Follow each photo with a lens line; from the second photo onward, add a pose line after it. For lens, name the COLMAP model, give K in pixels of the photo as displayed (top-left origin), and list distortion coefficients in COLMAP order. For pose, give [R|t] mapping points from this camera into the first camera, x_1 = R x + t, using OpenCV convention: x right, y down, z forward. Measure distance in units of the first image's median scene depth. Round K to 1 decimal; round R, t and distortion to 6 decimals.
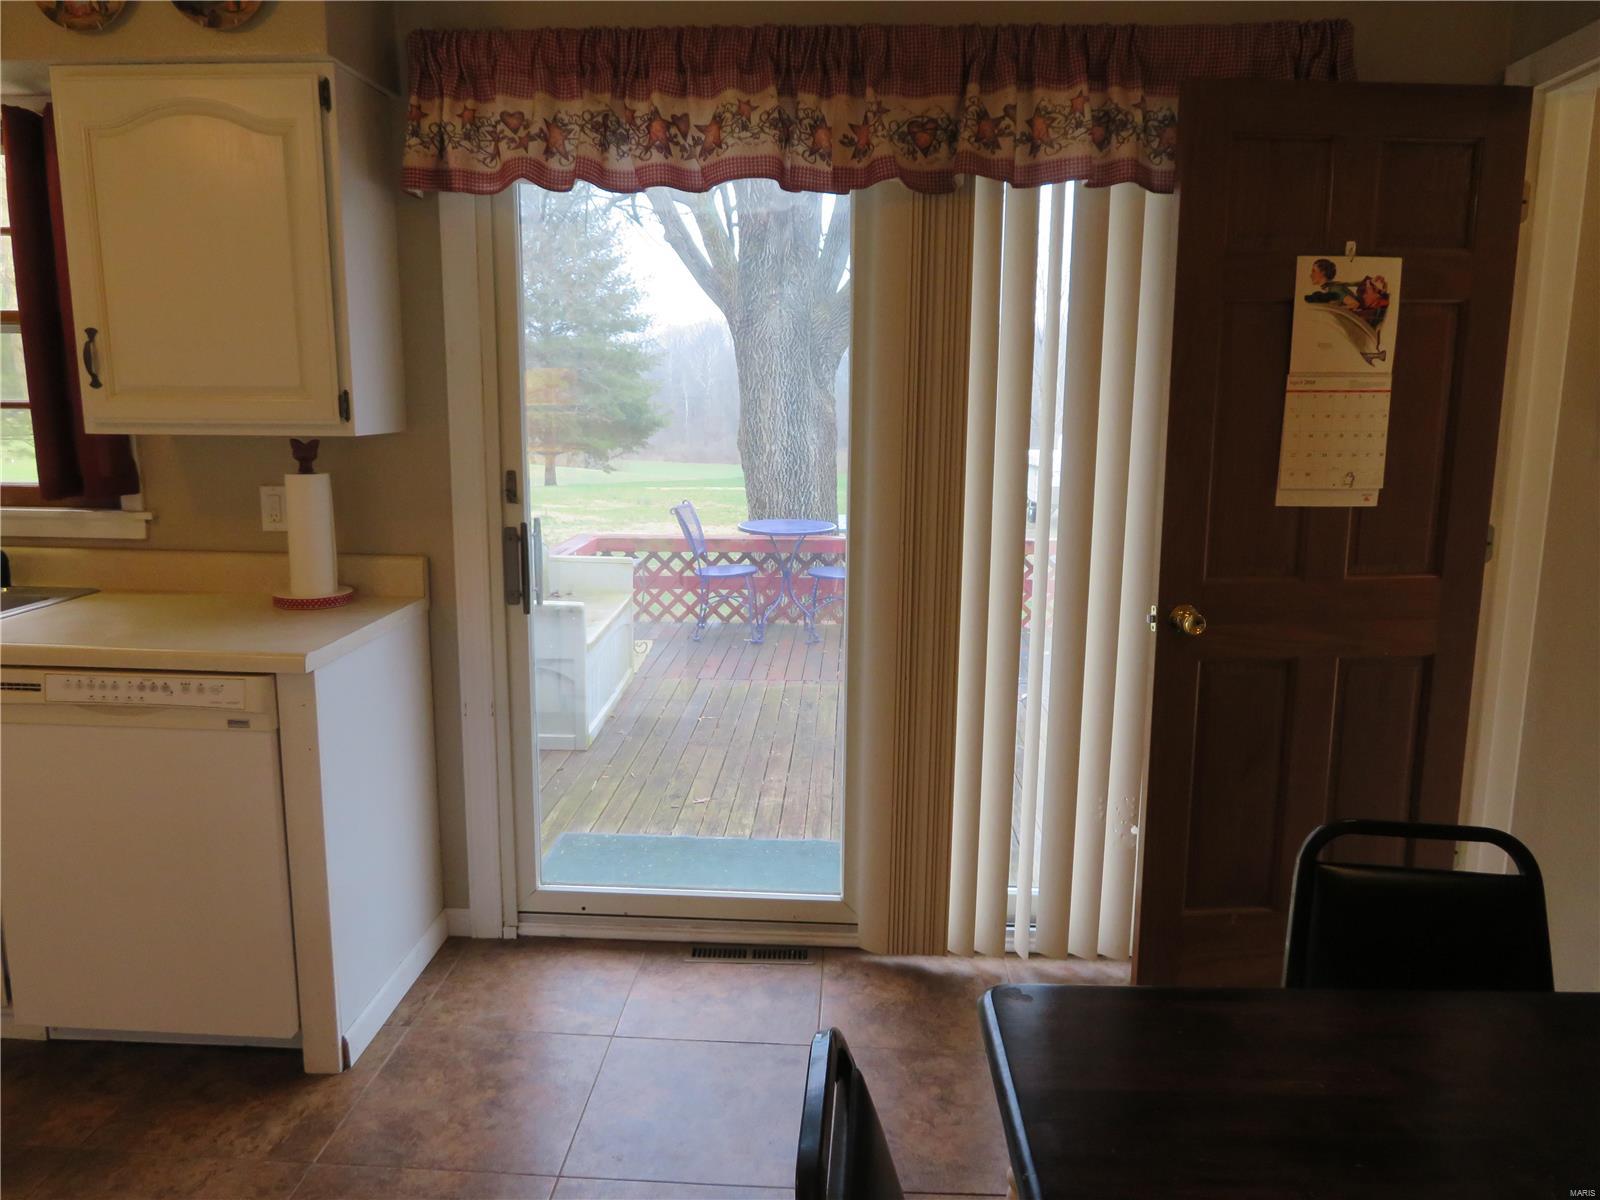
lens RADIAL K [[1139.6, 0, 800.0], [0, 1139.6, 600.0], [0, 0, 1]] dist [-0.006067, -0.001929]
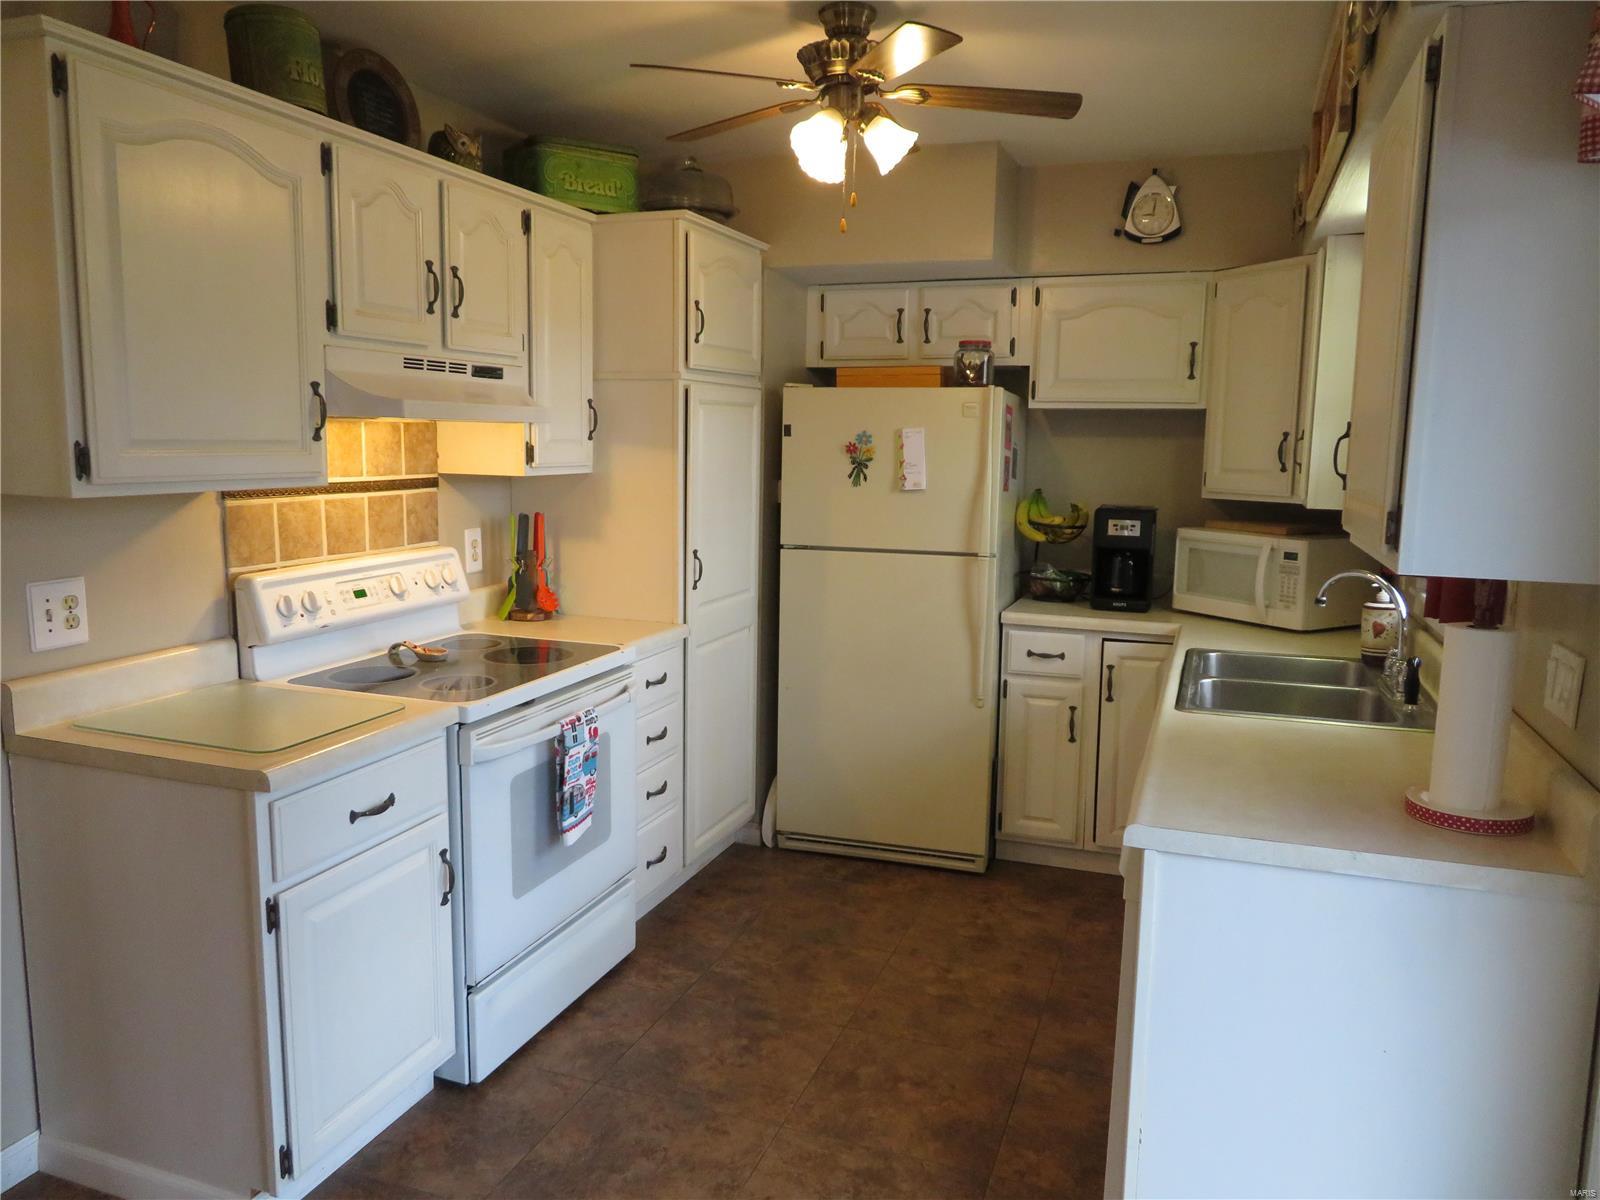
lens RADIAL K [[1144.1, 0, 800.0], [0, 1144.1, 600.0], [0, 0, 1]] dist [-0.008706, 0.000853]
pose [[-0.286535, 0.119057, -0.950644, 0.336762], [-0.192214, 0.964930, 0.178782, -0.180579], [0.938590, 0.233954, -0.253601, 0.846886]]
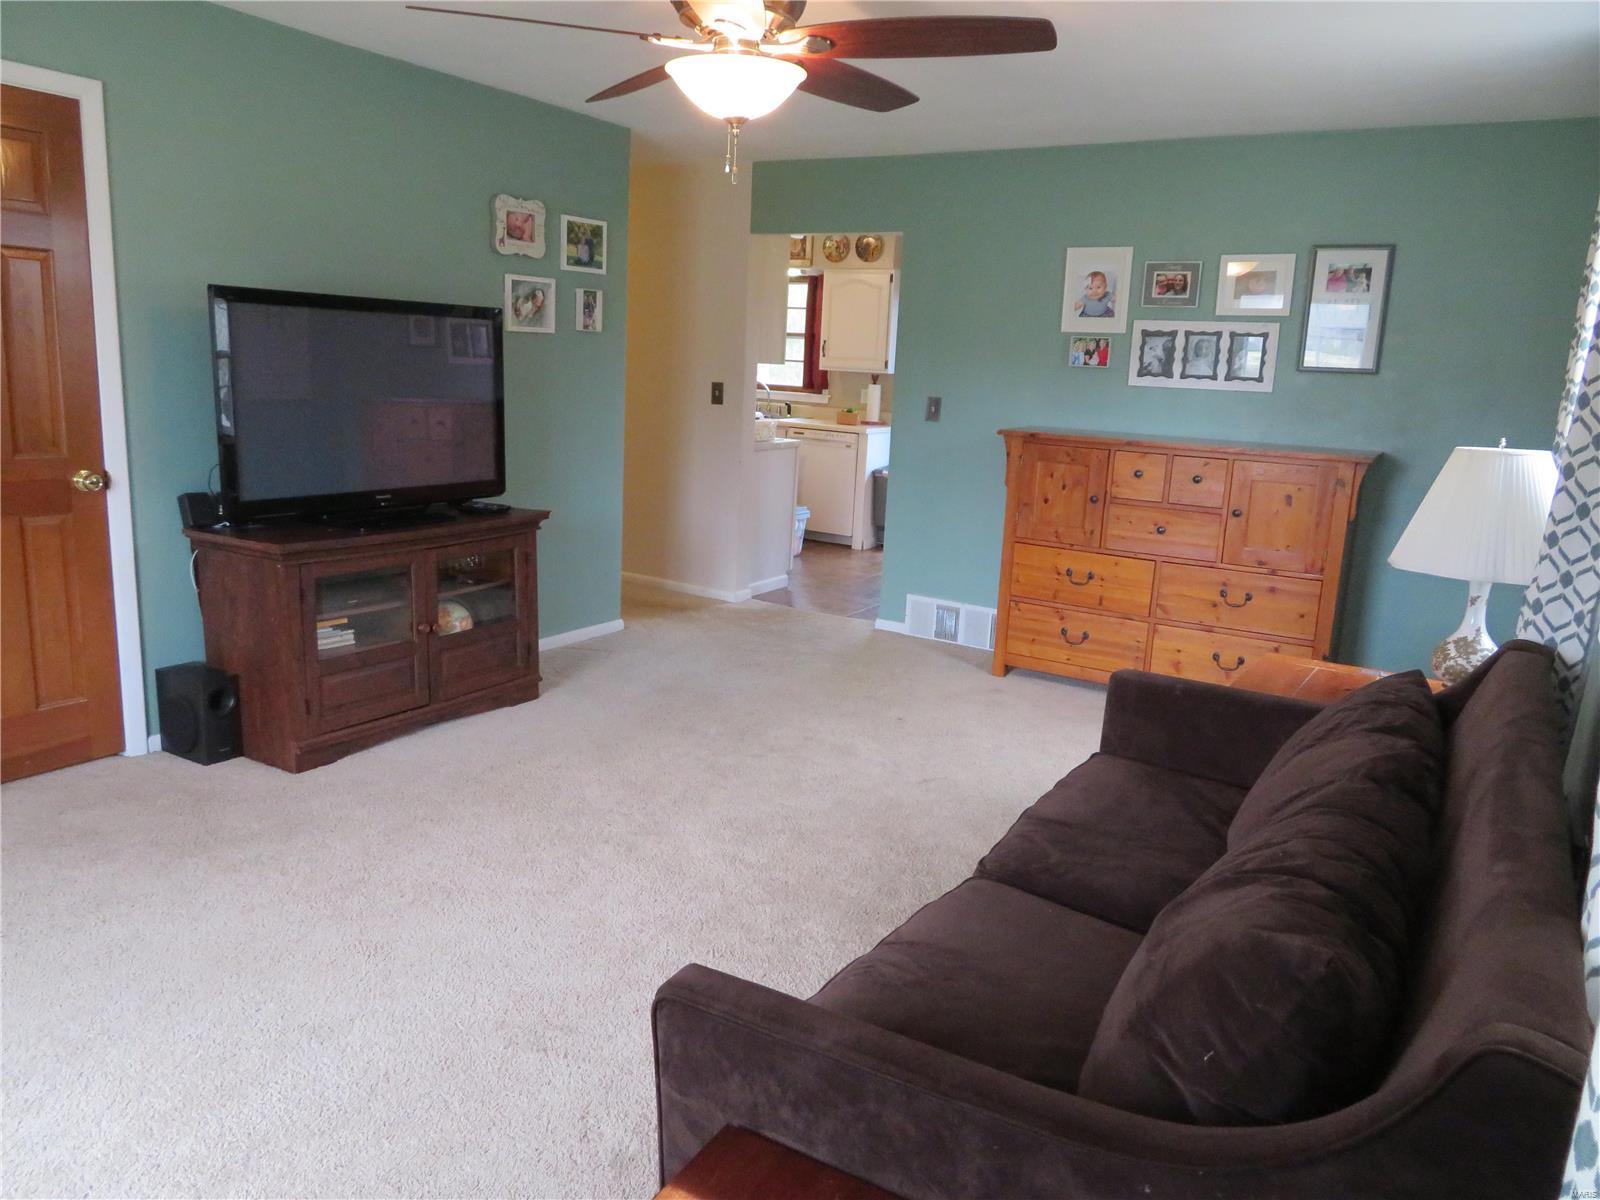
lens RADIAL K [[1144.1, 0, 800.0], [0, 1144.1, 600.0], [0, 0, 1]] dist [-0.008706, 0.000853]
pose [[0.876959, 0.134103, -0.461475, 1.086555], [-0.126769, 0.990817, 0.047023, 0.414992], [0.463543, 0.017264, 0.885906, -2.225569]]
